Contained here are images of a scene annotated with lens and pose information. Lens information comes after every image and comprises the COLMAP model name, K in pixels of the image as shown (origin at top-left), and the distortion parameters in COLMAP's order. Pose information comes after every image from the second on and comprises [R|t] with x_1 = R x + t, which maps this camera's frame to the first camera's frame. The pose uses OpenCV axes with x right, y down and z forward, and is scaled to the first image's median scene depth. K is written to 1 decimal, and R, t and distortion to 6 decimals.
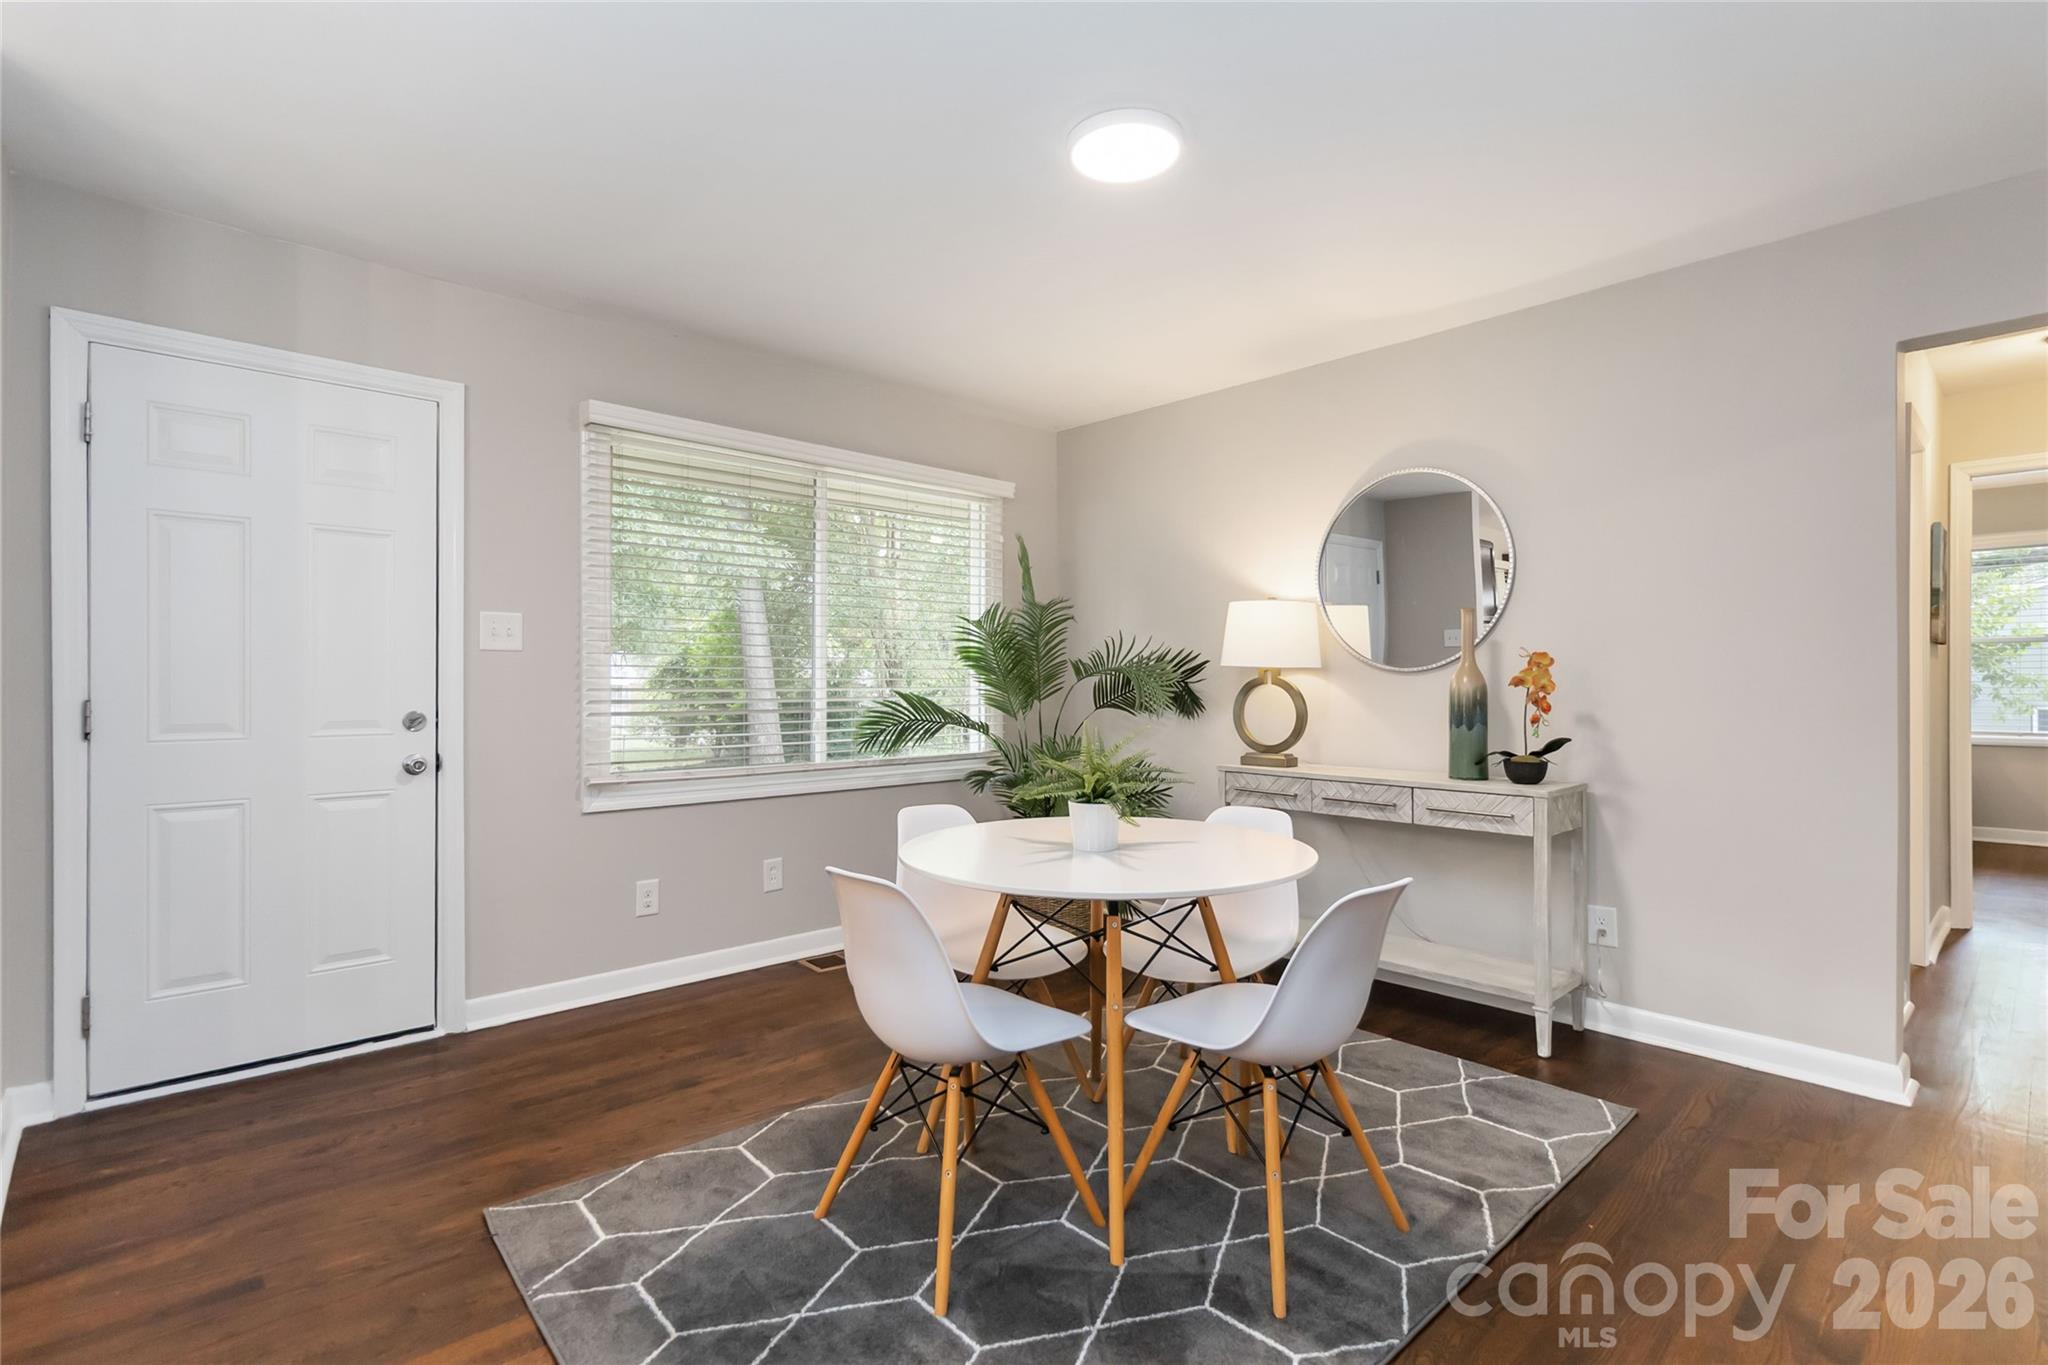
lens RADIAL K [[950.4, 0, 1026.1], [0, 950.4, 678.6], [0, 0, 1]] dist [0.000801, 0.000126]
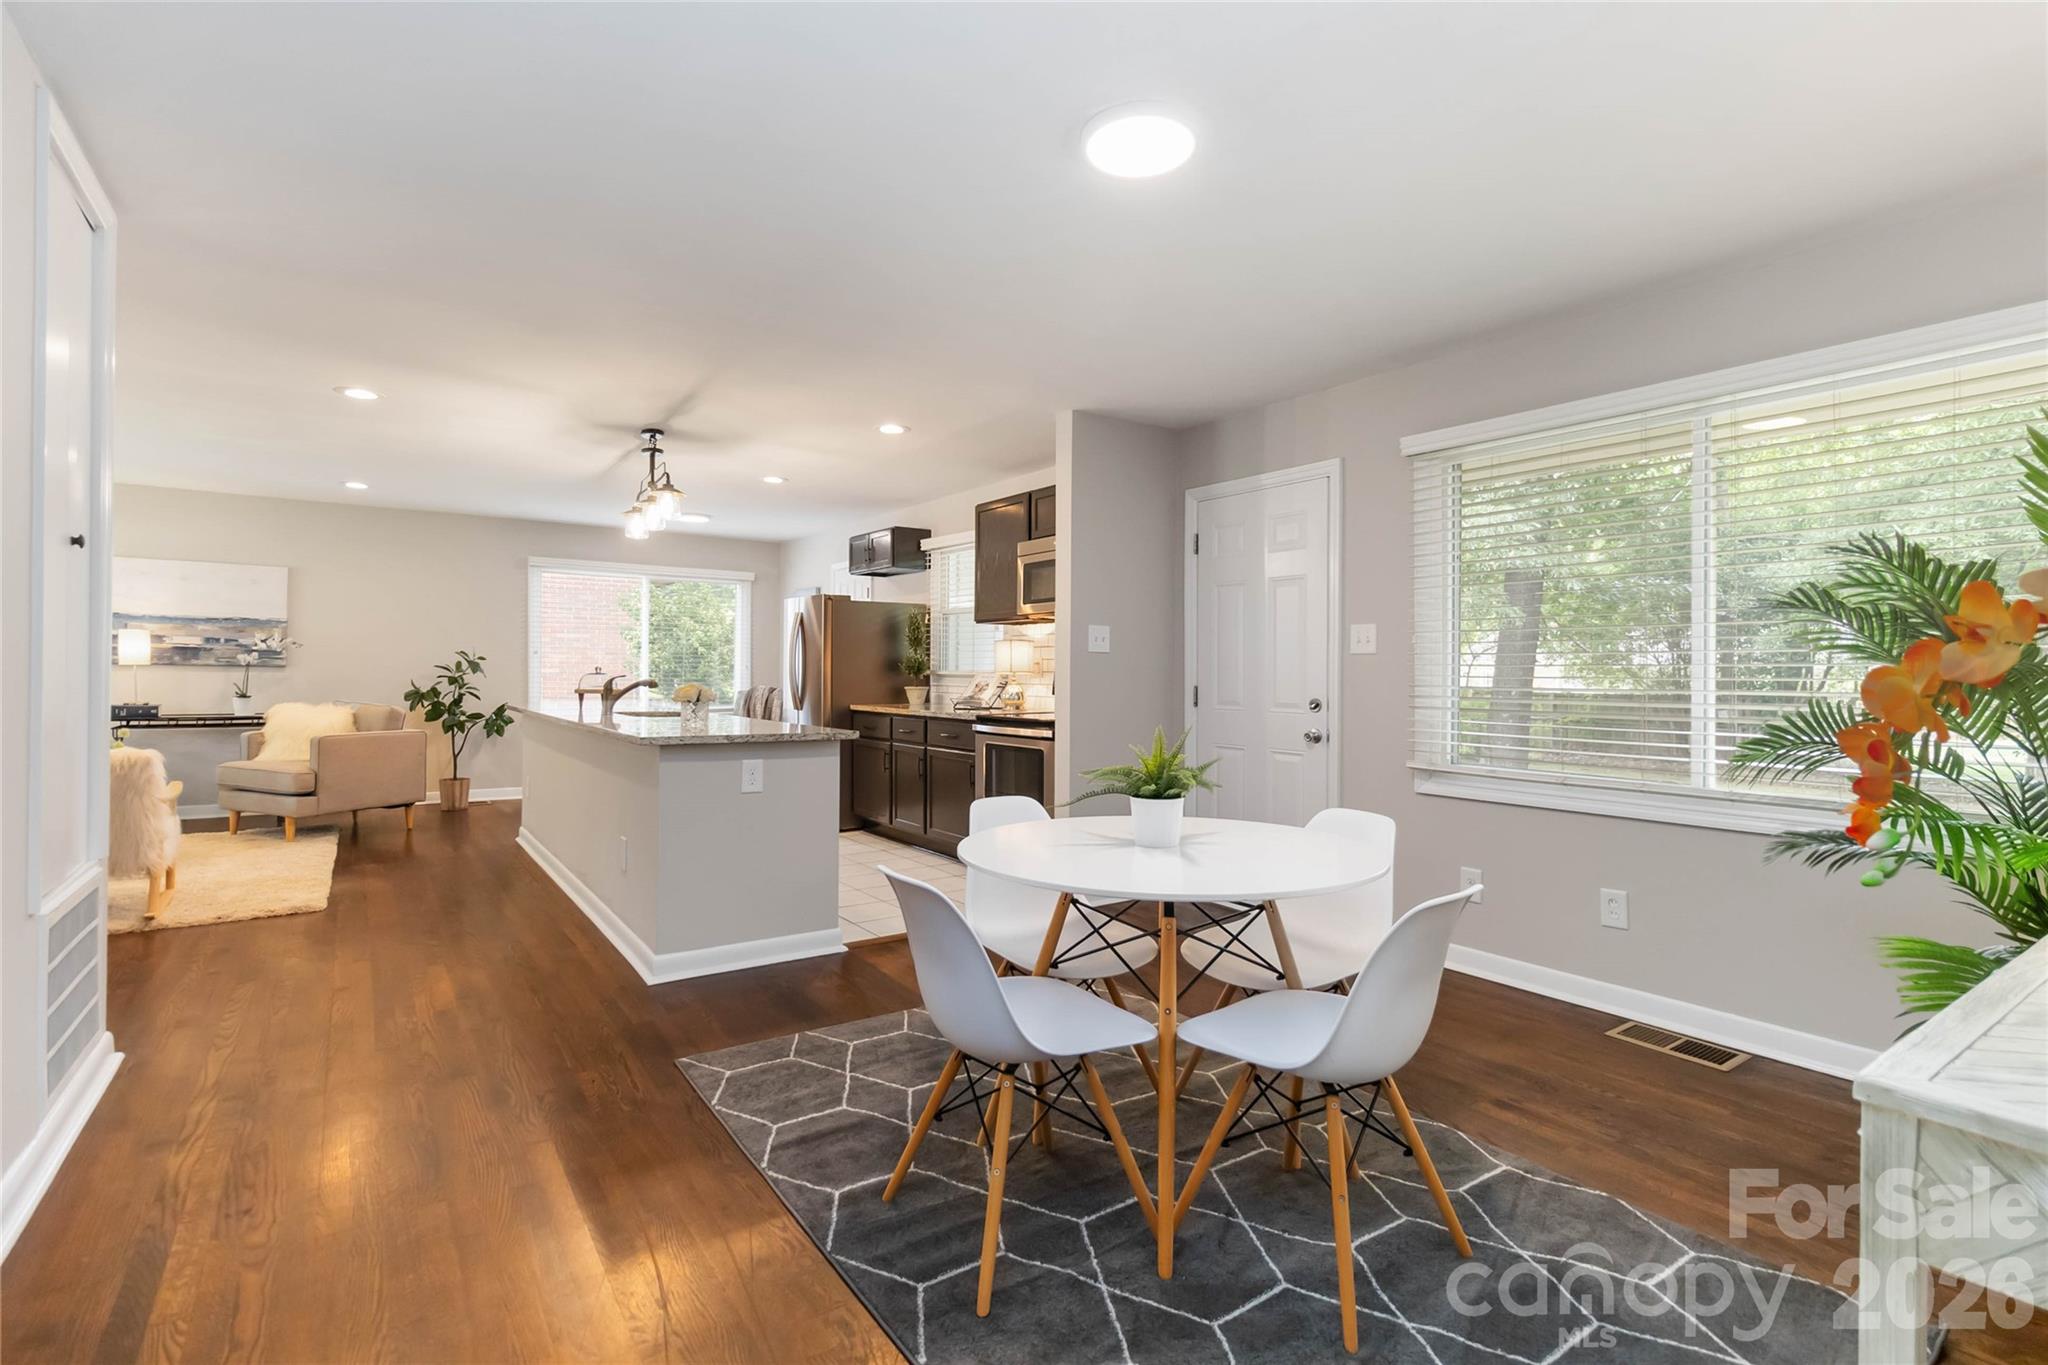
lens RADIAL K [[950.4, 0, 1029.5], [0, 950.4, 671.2], [0, 0, 1]] dist [0.000801, 0.000126]
pose [[-0.121679, -0.007251, -0.992543, 0.753112], [-0.006642, 0.999957, -0.006491, 0.004547], [0.992547, 0.005803, -0.121722, 0.681622]]
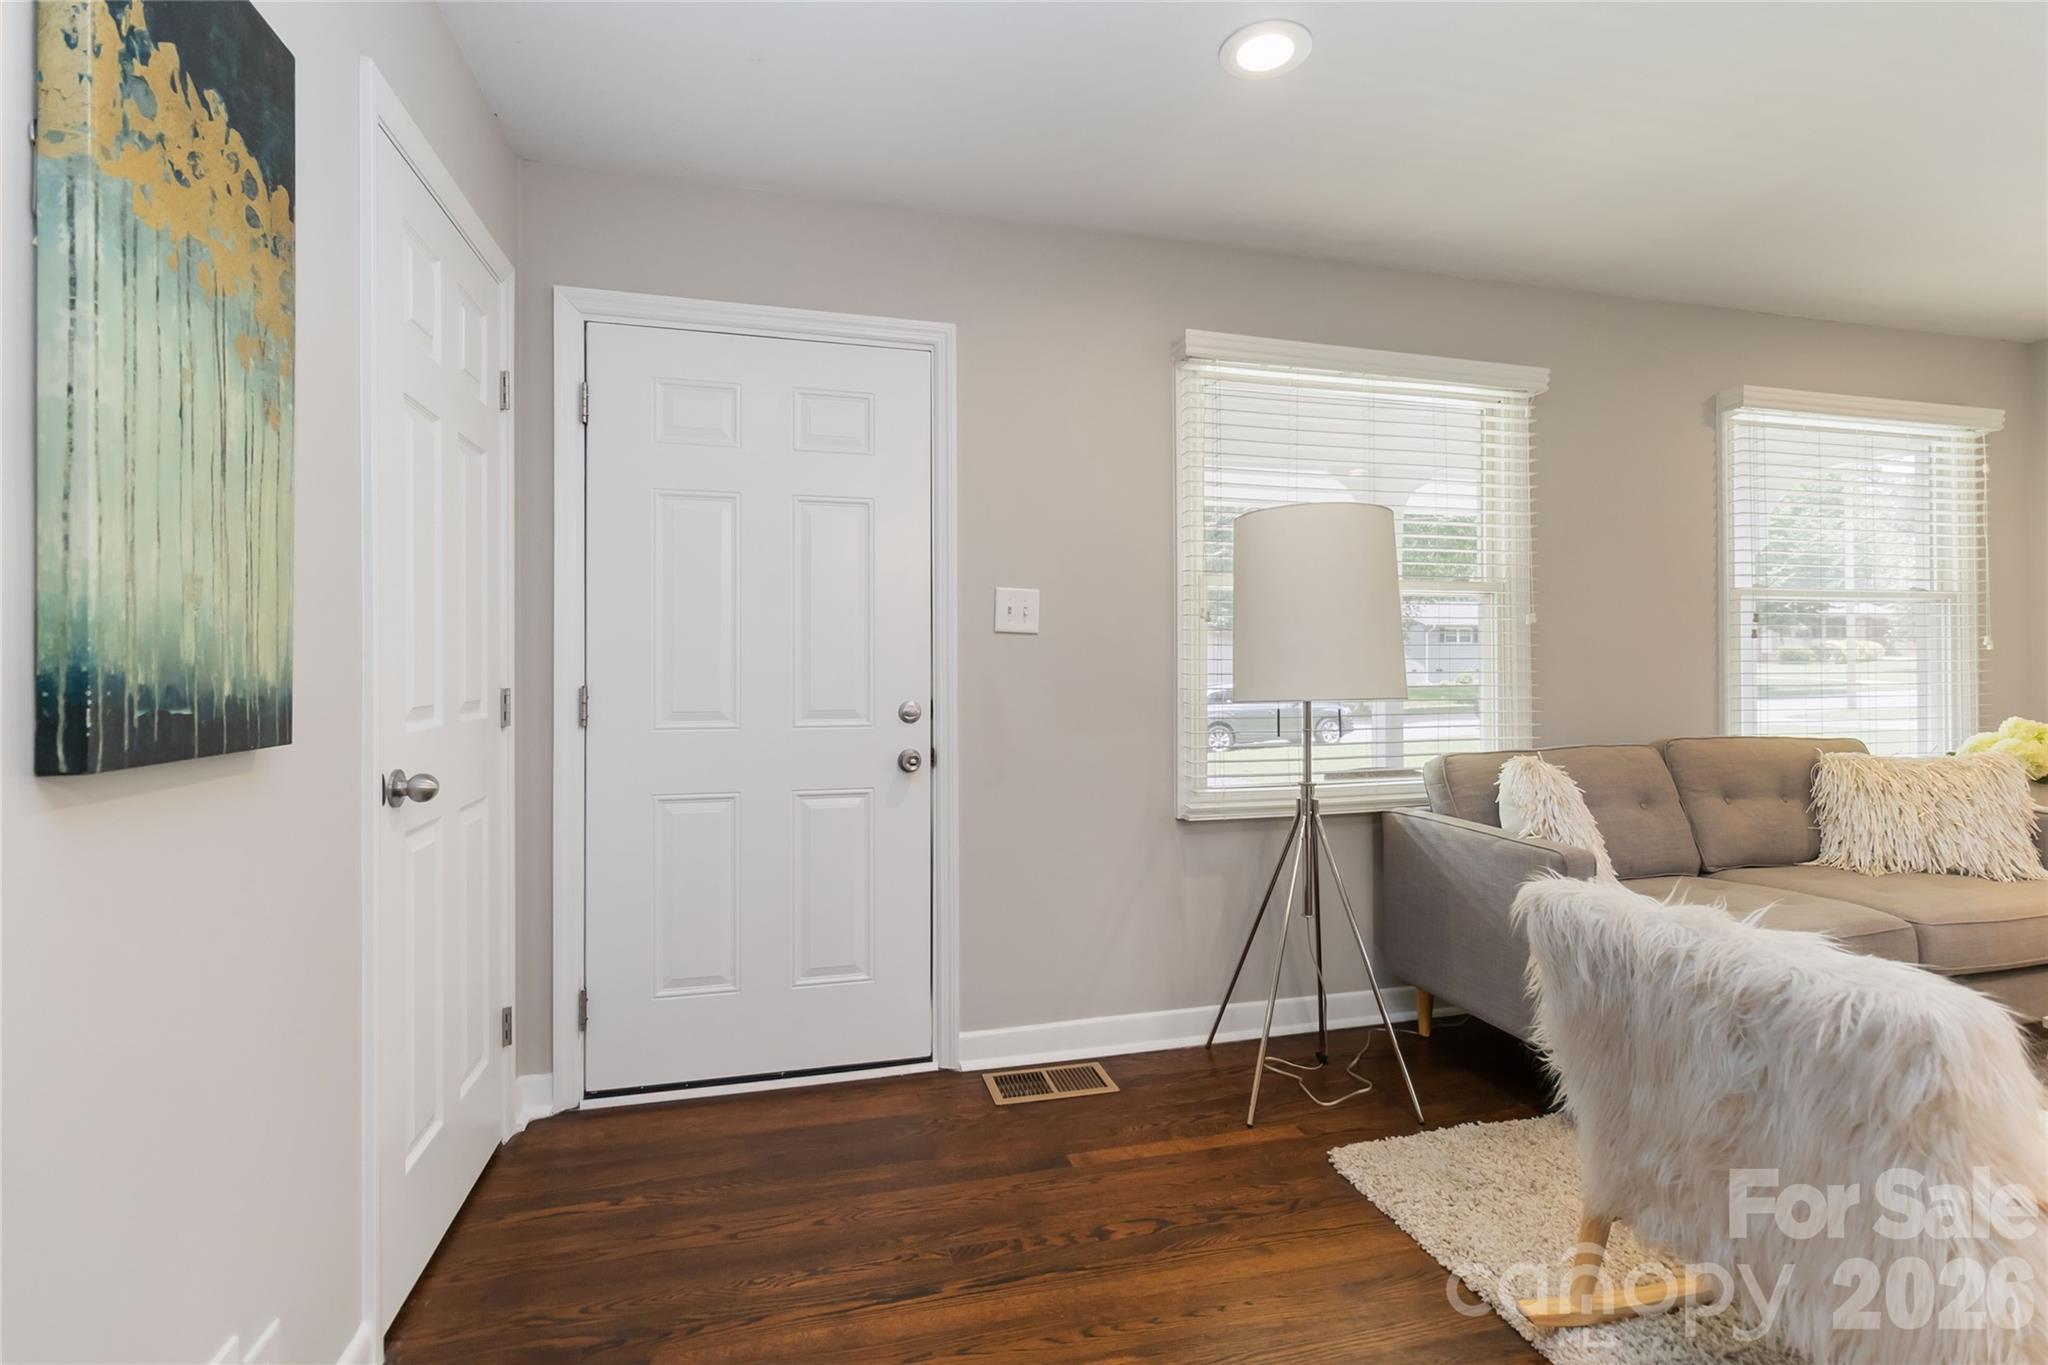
lens RADIAL K [[950.4, 0, 1016.2], [0, 950.4, 665.6], [0, 0, 1]] dist [0.000801, 0.000126]
pose [[-0.882310, 0.006831, 0.470619, -0.222131], [0.002351, 0.999946, -0.010106, 0.002943], [-0.470662, -0.007811, -0.882279, -0.191677]]
